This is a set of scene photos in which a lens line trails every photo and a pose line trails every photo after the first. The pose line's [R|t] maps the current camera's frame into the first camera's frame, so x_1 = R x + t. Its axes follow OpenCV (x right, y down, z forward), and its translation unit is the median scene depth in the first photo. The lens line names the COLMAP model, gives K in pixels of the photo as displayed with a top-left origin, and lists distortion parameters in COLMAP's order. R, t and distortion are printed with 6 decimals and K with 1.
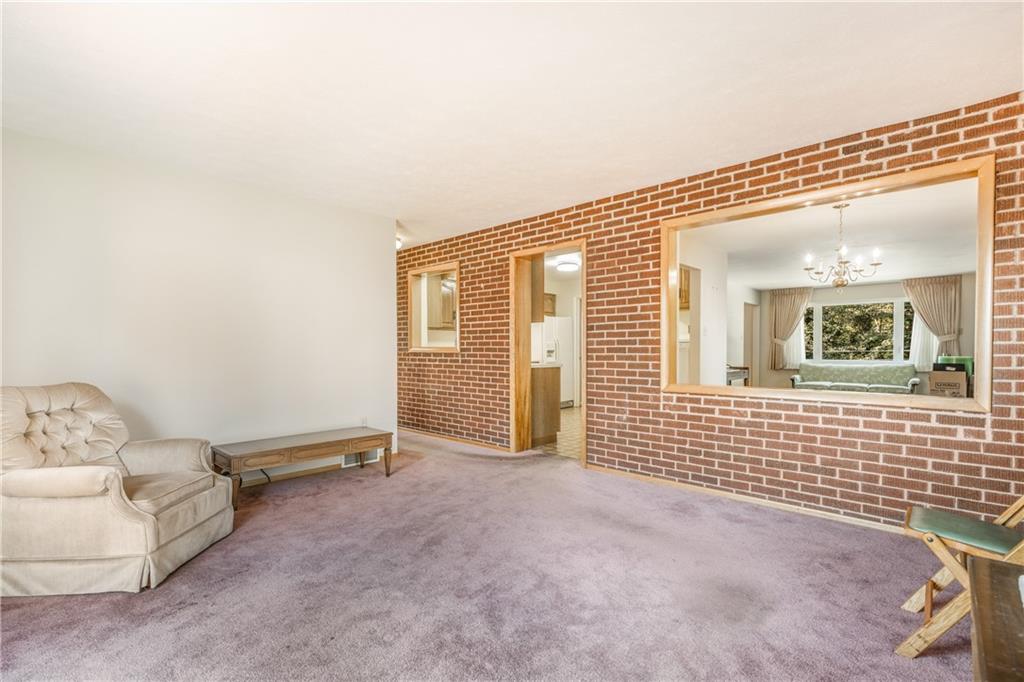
lens RADIAL K [[472.1, 0, 509.9], [0, 472.1, 355.3], [0, 0, 1]] dist [0.002183, 0.000298]
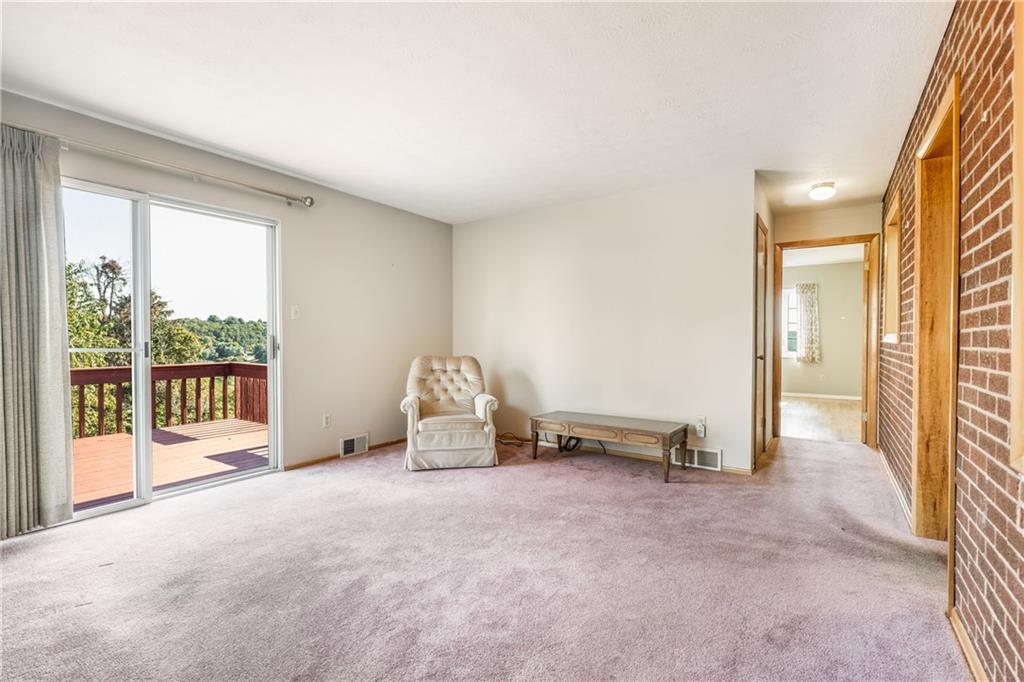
lens RADIAL K [[462.2, 0, 507.5], [0, 462.2, 345.6], [0, 0, 1]] dist [0.002727, 0.000102]
pose [[0.156626, 0.014889, -0.987546, 0.581089], [-0.014196, 0.999817, 0.012822, -0.004127], [0.987556, 0.012011, 0.156808, 0.616782]]
